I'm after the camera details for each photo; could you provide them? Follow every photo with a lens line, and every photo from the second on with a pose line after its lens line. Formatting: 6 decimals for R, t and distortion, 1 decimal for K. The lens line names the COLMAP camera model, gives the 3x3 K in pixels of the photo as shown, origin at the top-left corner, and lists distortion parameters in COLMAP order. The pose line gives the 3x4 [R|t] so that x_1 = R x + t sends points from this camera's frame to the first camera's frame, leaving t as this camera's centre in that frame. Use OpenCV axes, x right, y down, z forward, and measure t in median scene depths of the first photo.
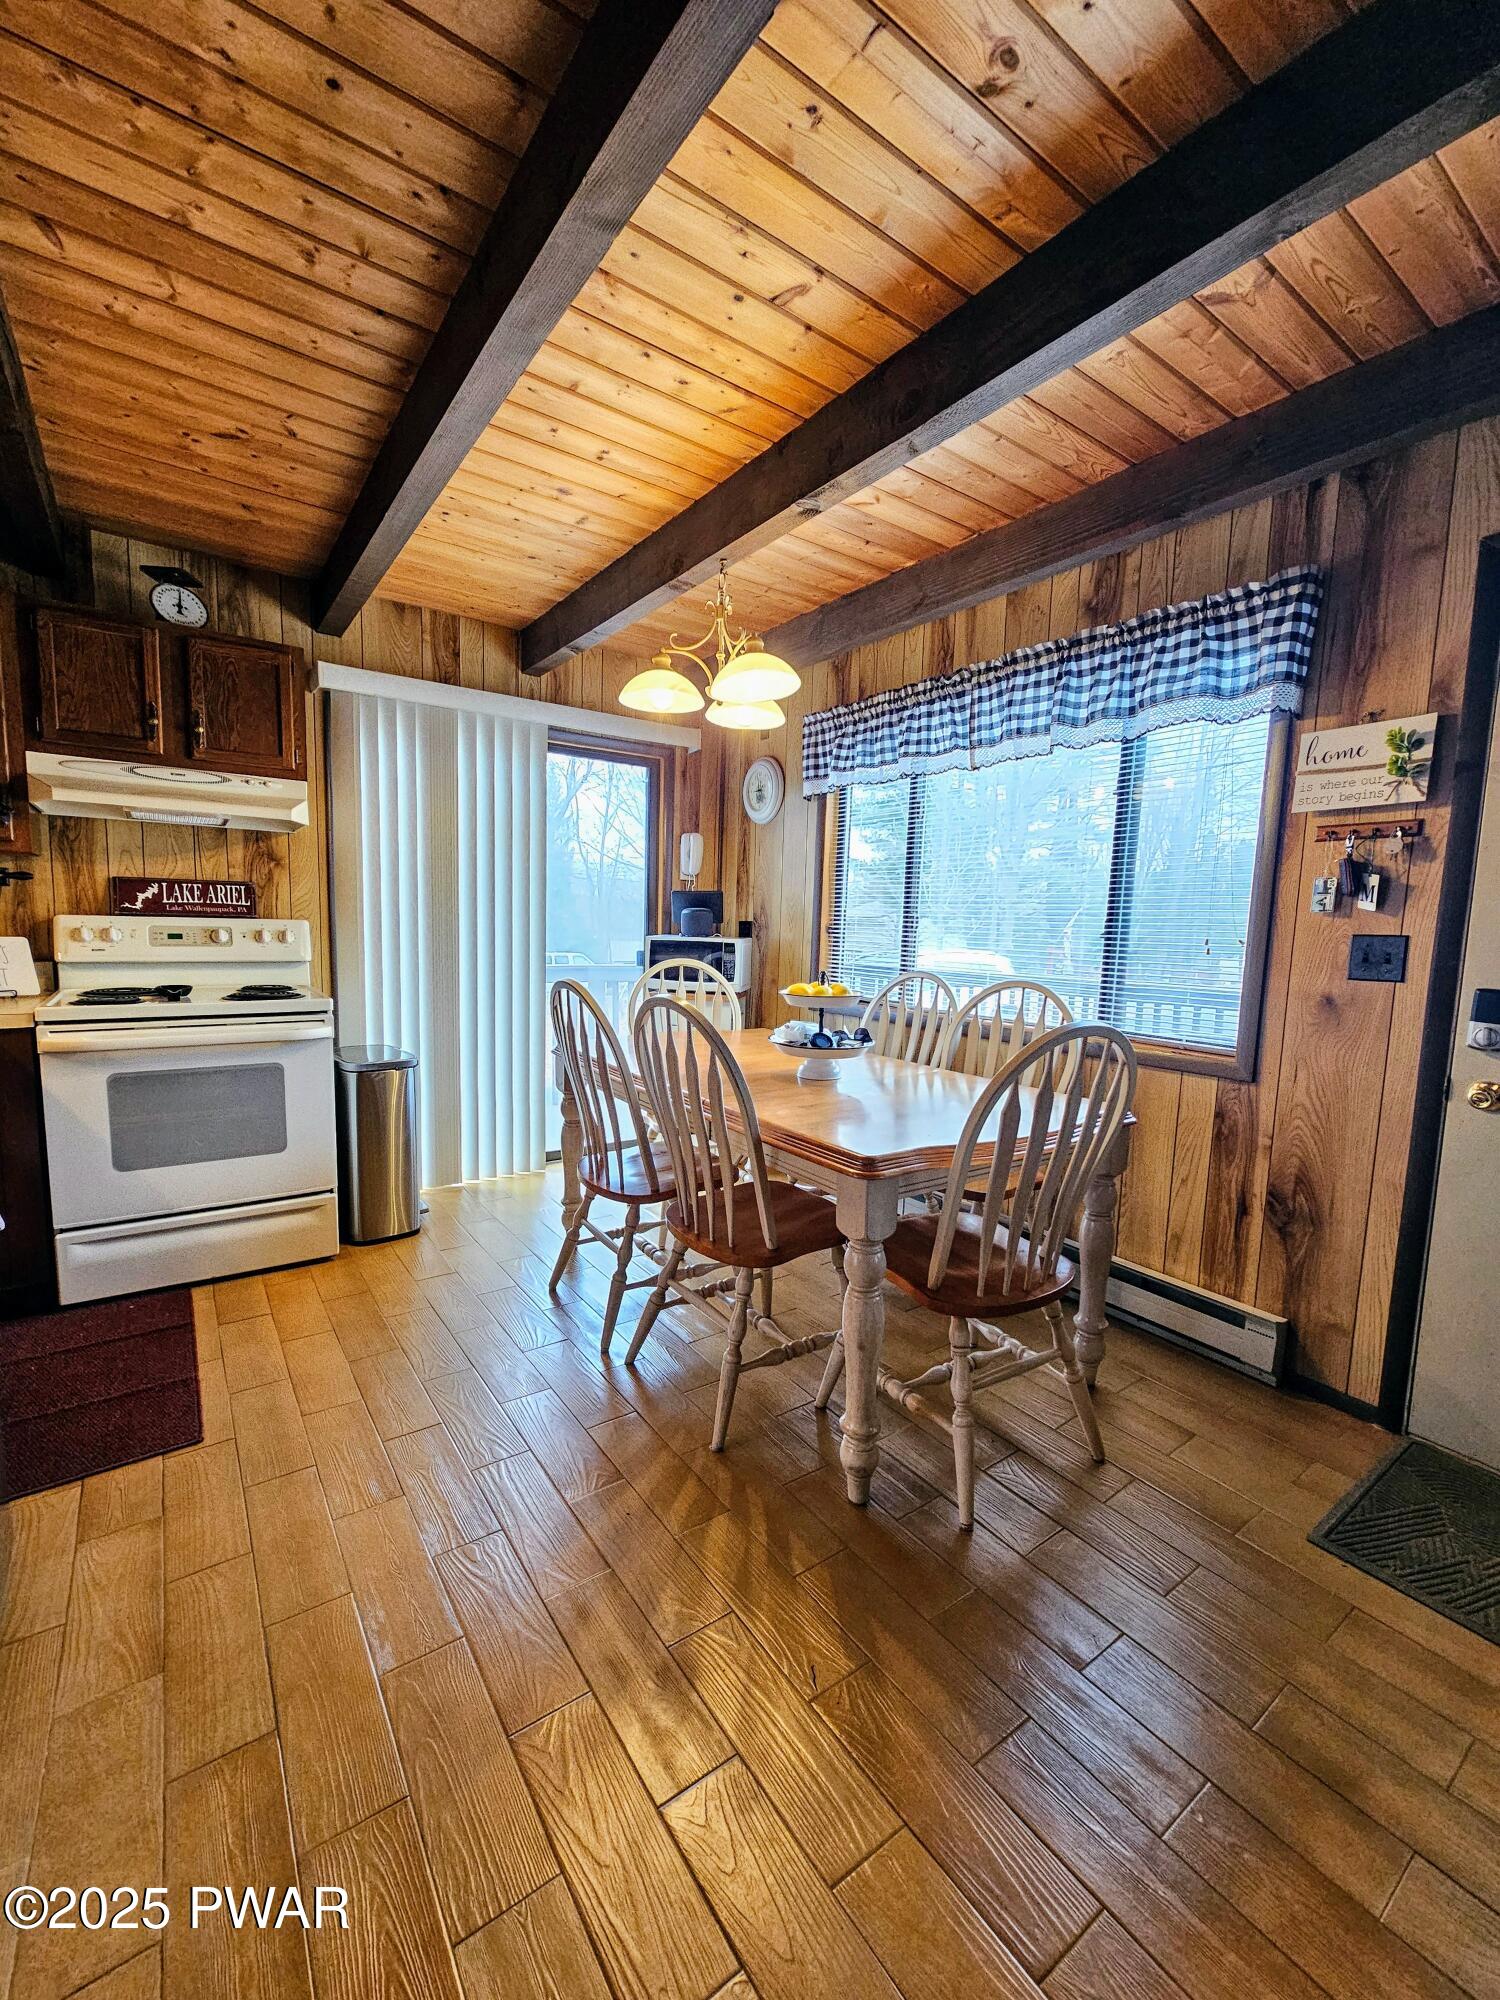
lens RADIAL K [[818.3, 0, 738.3], [0, 818.3, 1020.8], [0, 0, 1]] dist [-0.002385, -0.000129]
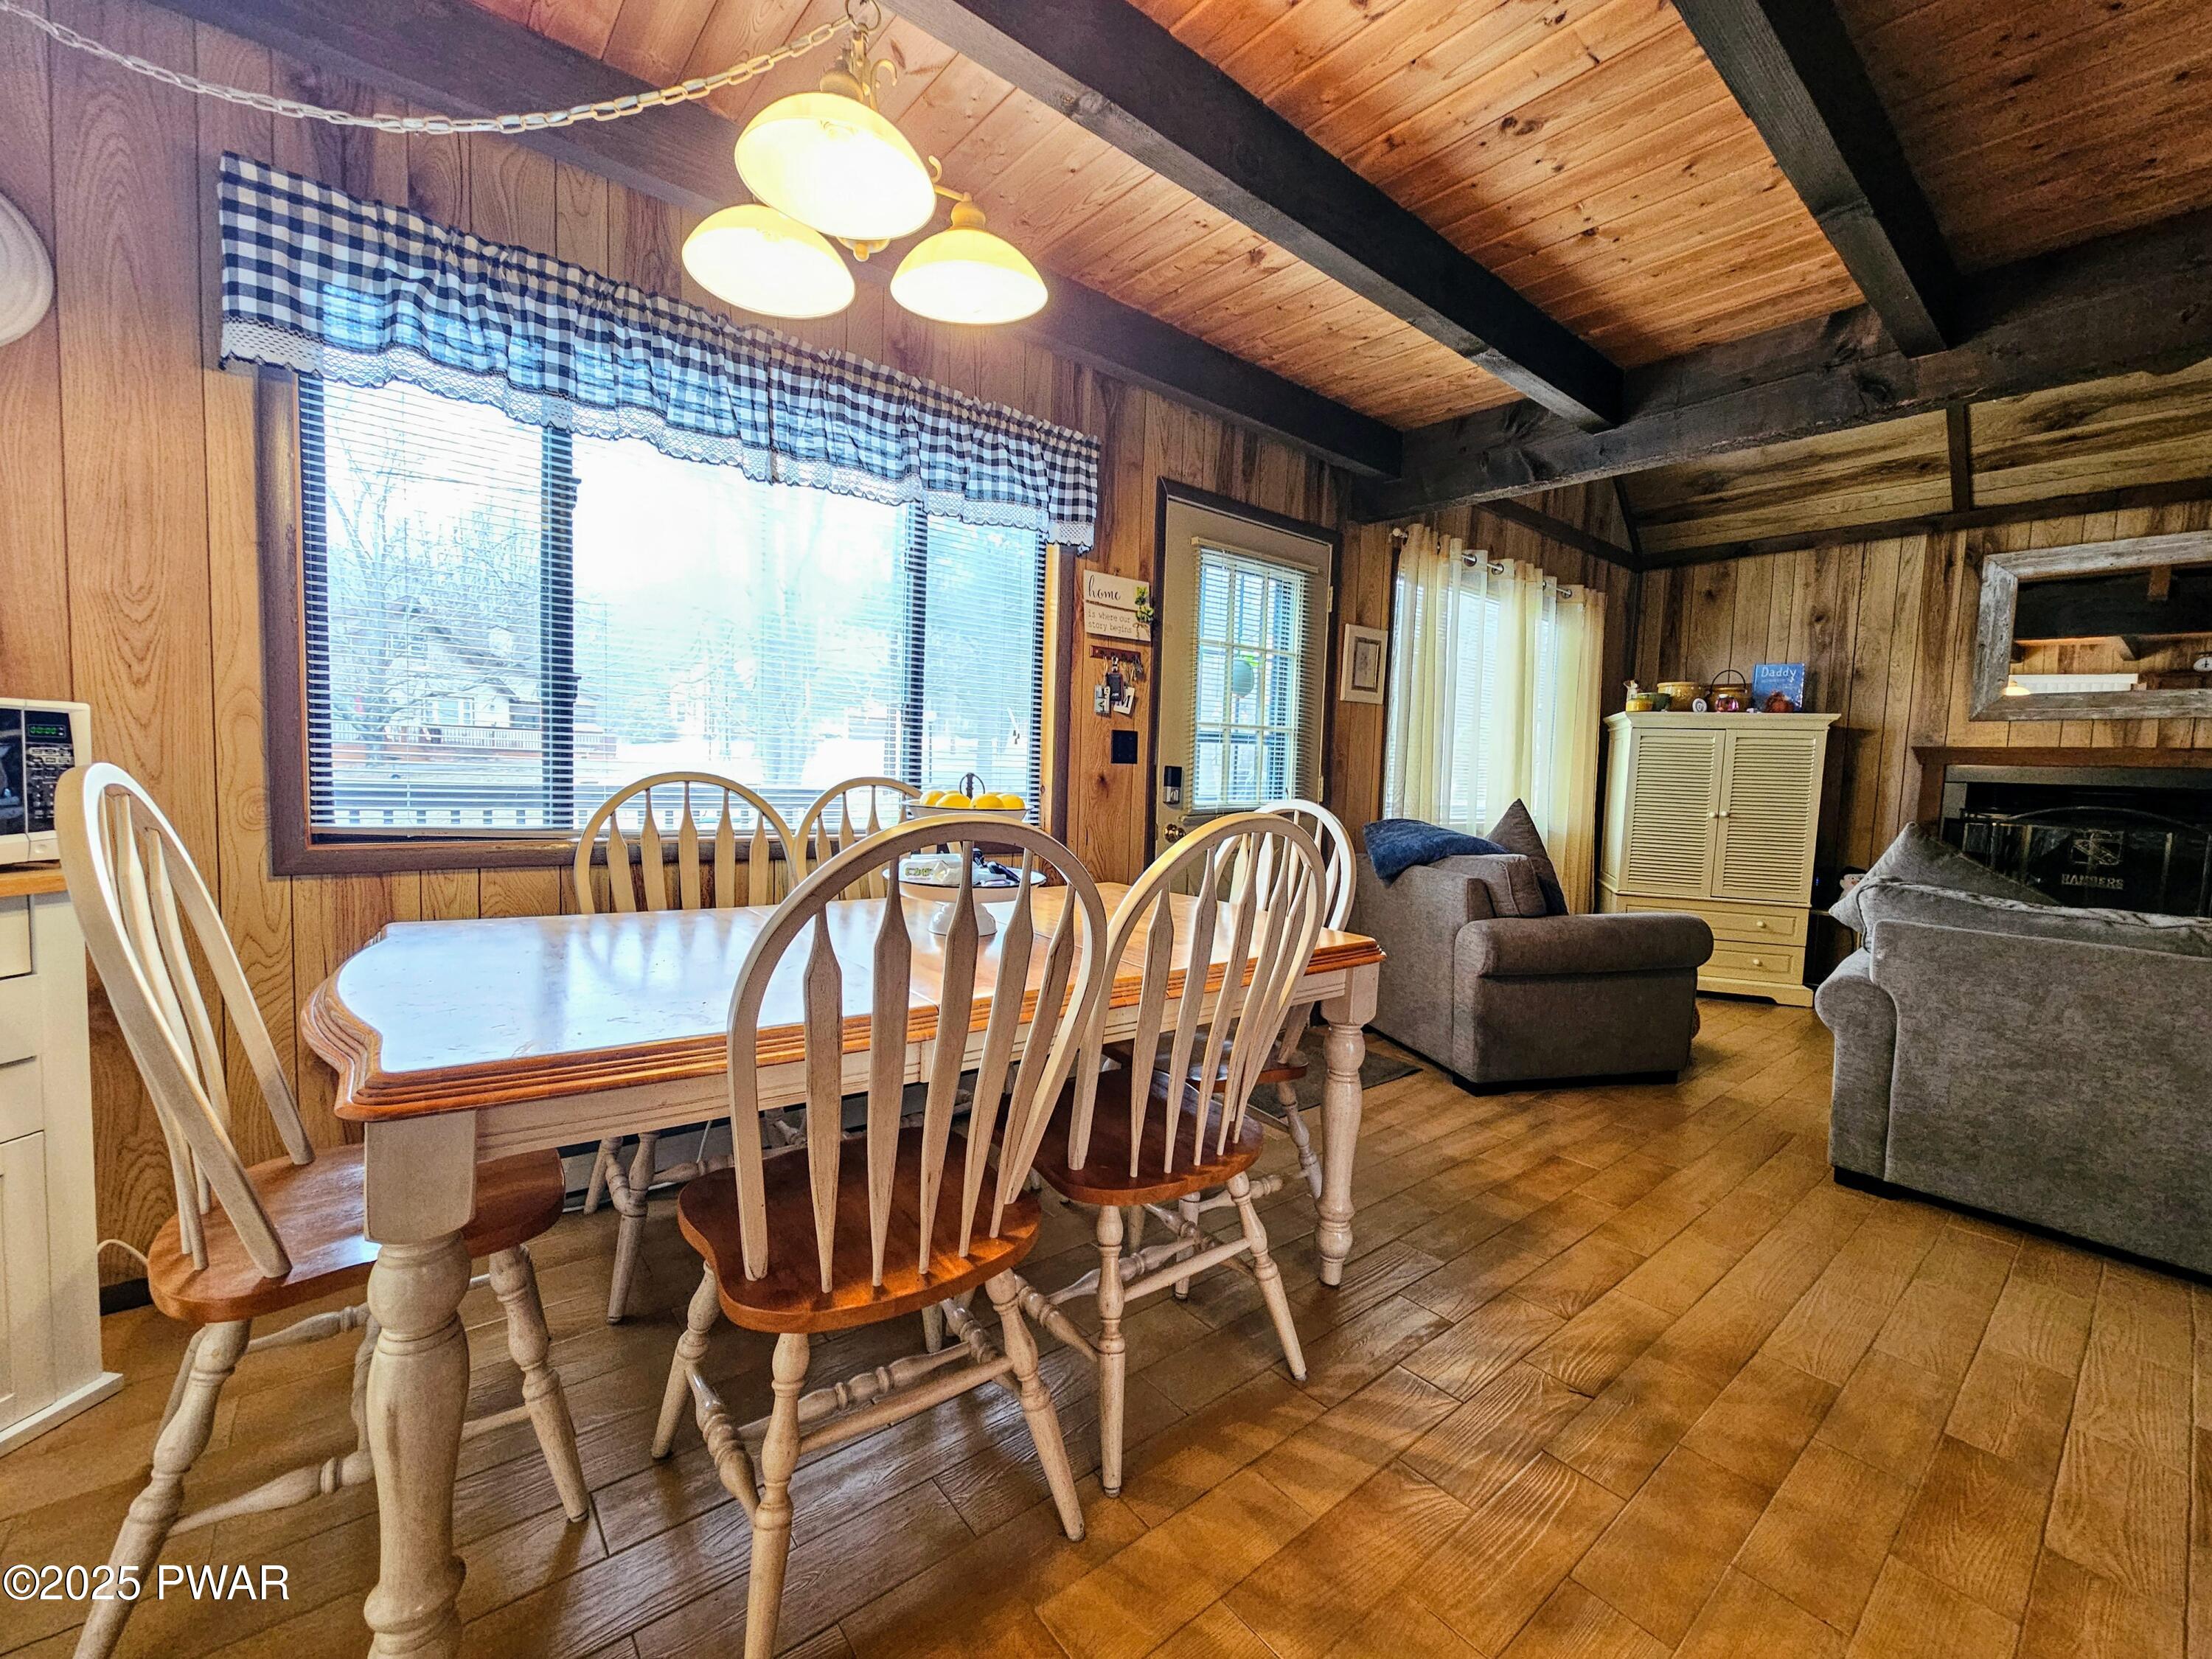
lens RADIAL K [[905.0, 0, 1110.3], [0, 905.0, 827.3], [0, 0, 1]] dist [-0.002385, -0.000129]
pose [[-0.075696, -0.097320, 0.992370, -0.546572], [0.076366, 0.991737, 0.103083, -0.072444], [-0.994202, 0.083587, -0.067639, 0.805771]]
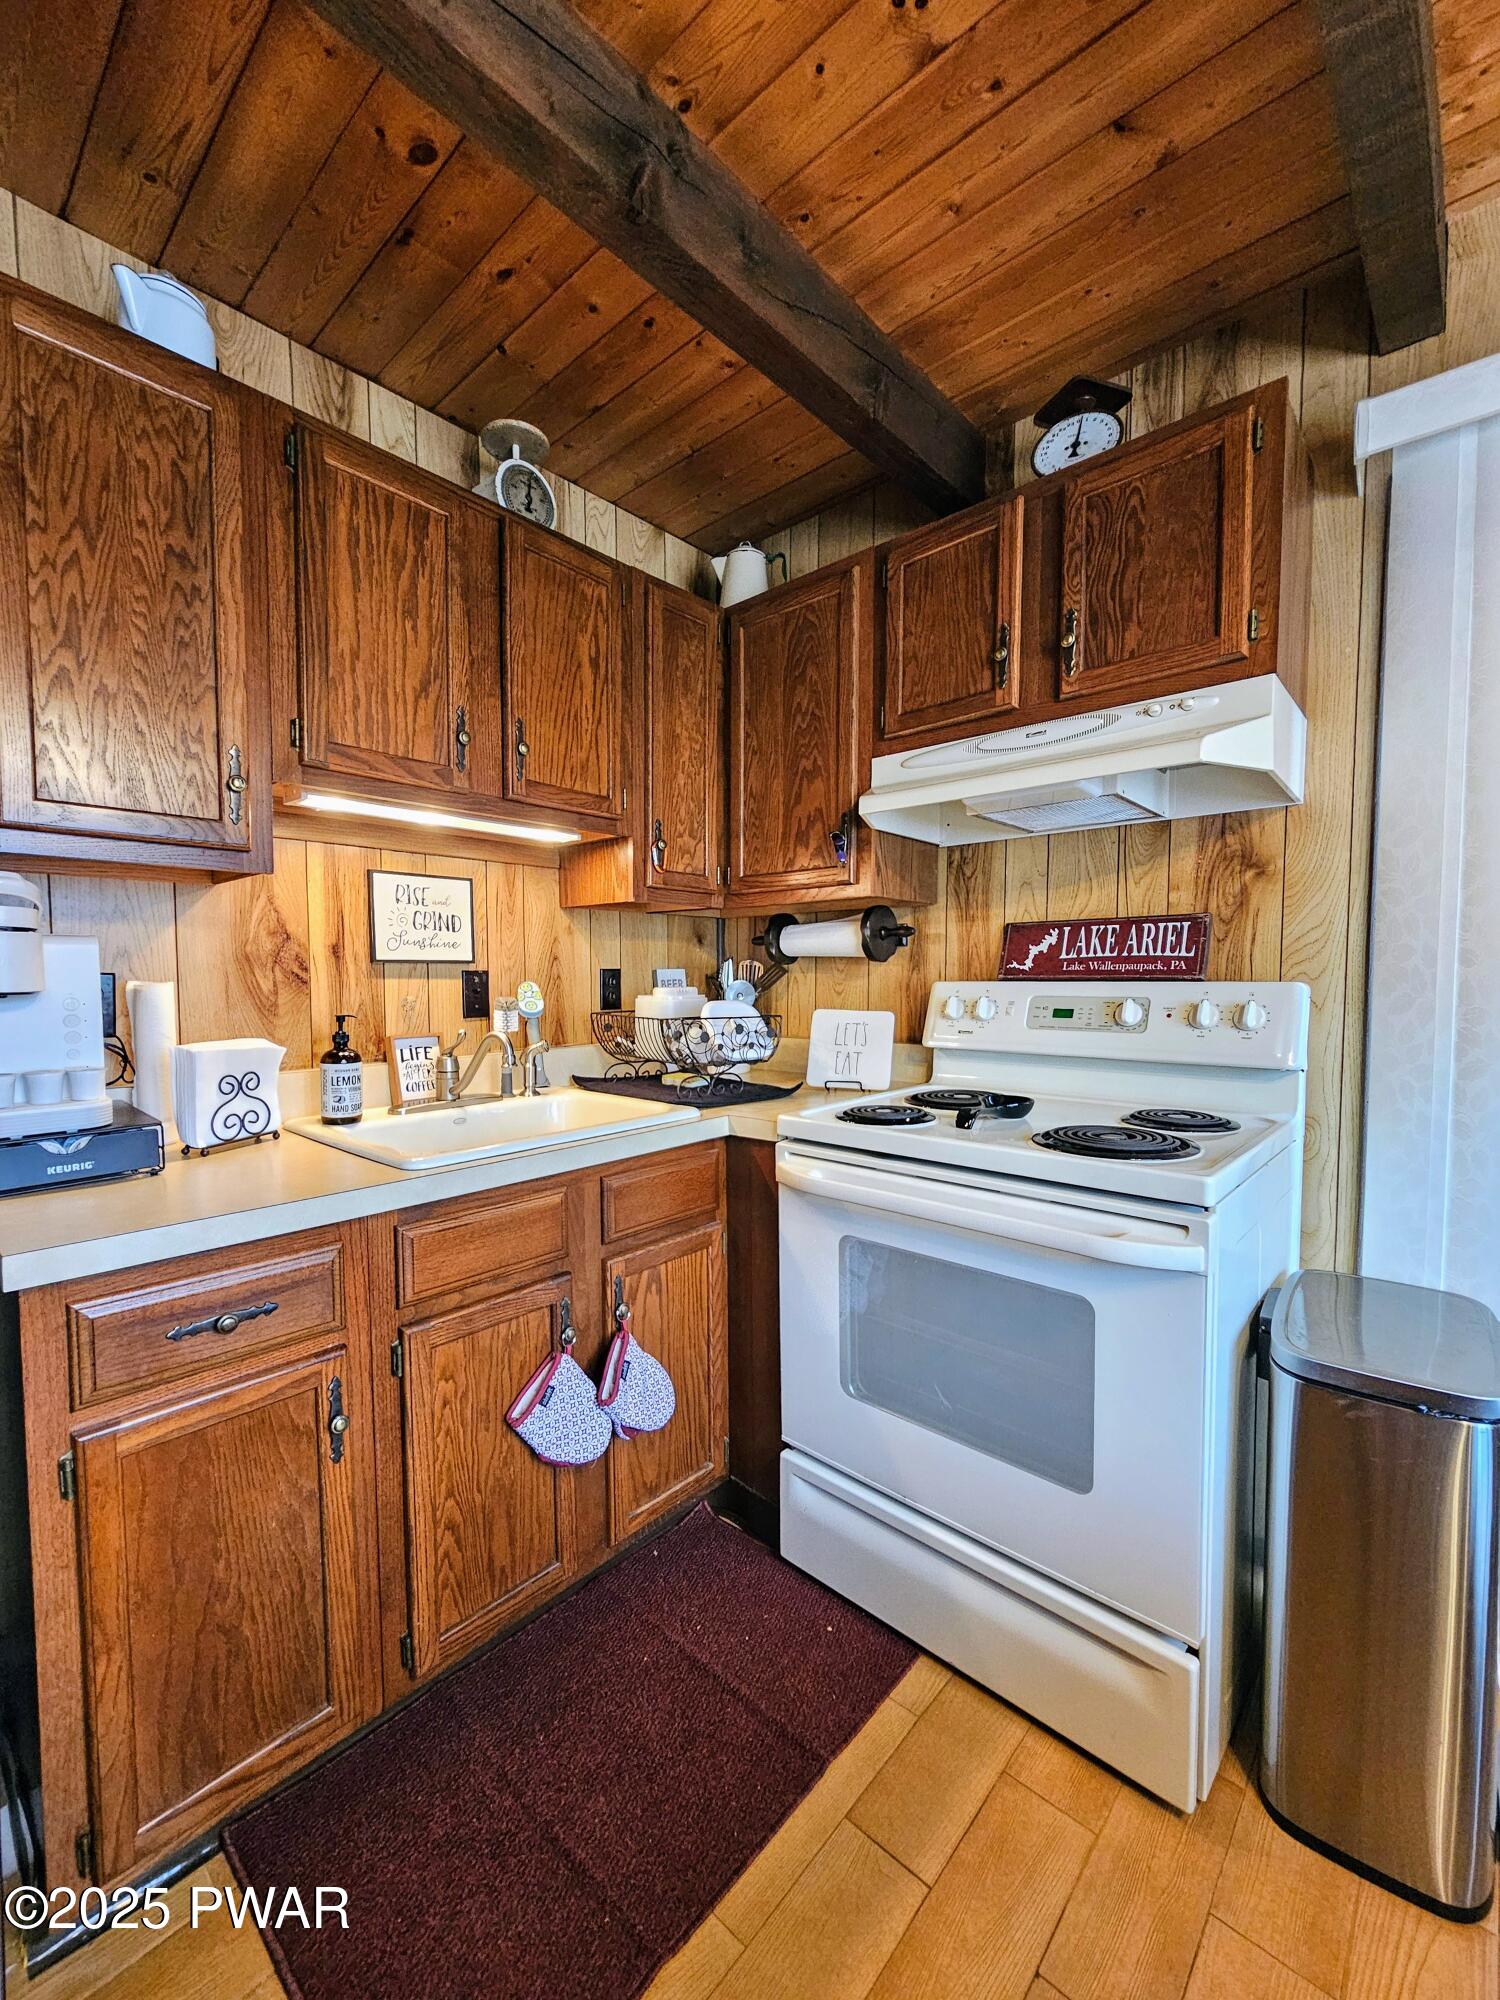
lens RADIAL K [[818.3, 0, 742.9], [0, 818.3, 1017.9], [0, 0, 1]] dist [-0.002385, -0.000129]
pose [[0.216970, 0.019849, -0.975976, -0.159462], [-0.108050, 0.994138, -0.003802, -0.075713], [0.970180, 0.106279, 0.217843, 0.671439]]
